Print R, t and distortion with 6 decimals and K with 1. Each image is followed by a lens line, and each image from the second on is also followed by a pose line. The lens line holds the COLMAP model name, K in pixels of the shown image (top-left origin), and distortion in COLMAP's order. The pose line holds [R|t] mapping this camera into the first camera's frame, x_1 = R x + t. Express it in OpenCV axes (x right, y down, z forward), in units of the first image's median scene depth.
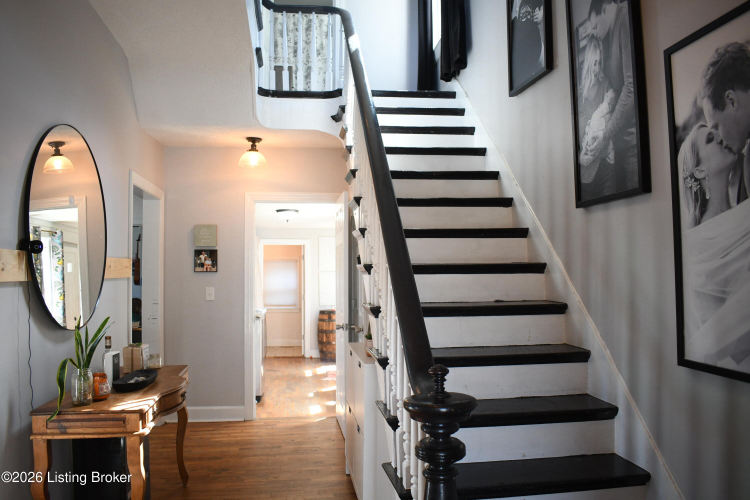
lens RADIAL K [[595.7, 0, 375.0], [0, 595.7, 250.0], [0, 0, 1]] dist [-0.094361, 0.011521]
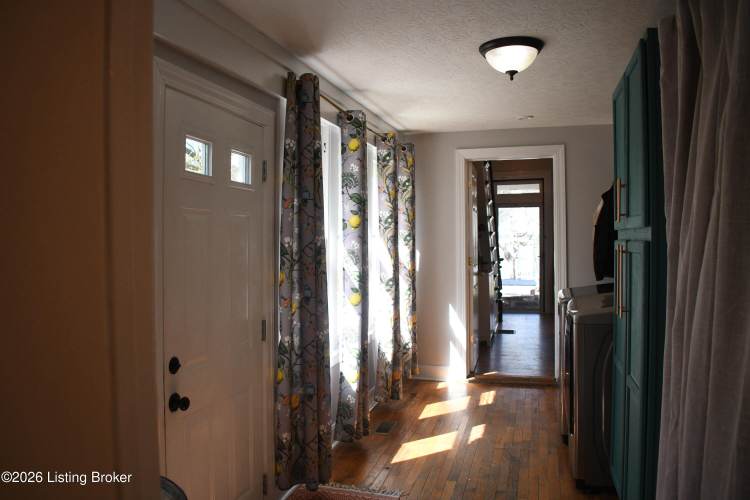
lens RADIAL K [[595.7, 0, 375.0], [0, 595.7, 250.0], [0, 0, 1]] dist [-0.094361, 0.011521]
pose [[-0.920830, 0.004148, 0.389943, -0.301874], [-0.003147, 0.999832, -0.018069, 0.092971], [-0.389952, -0.017865, -0.920662, 1.973325]]
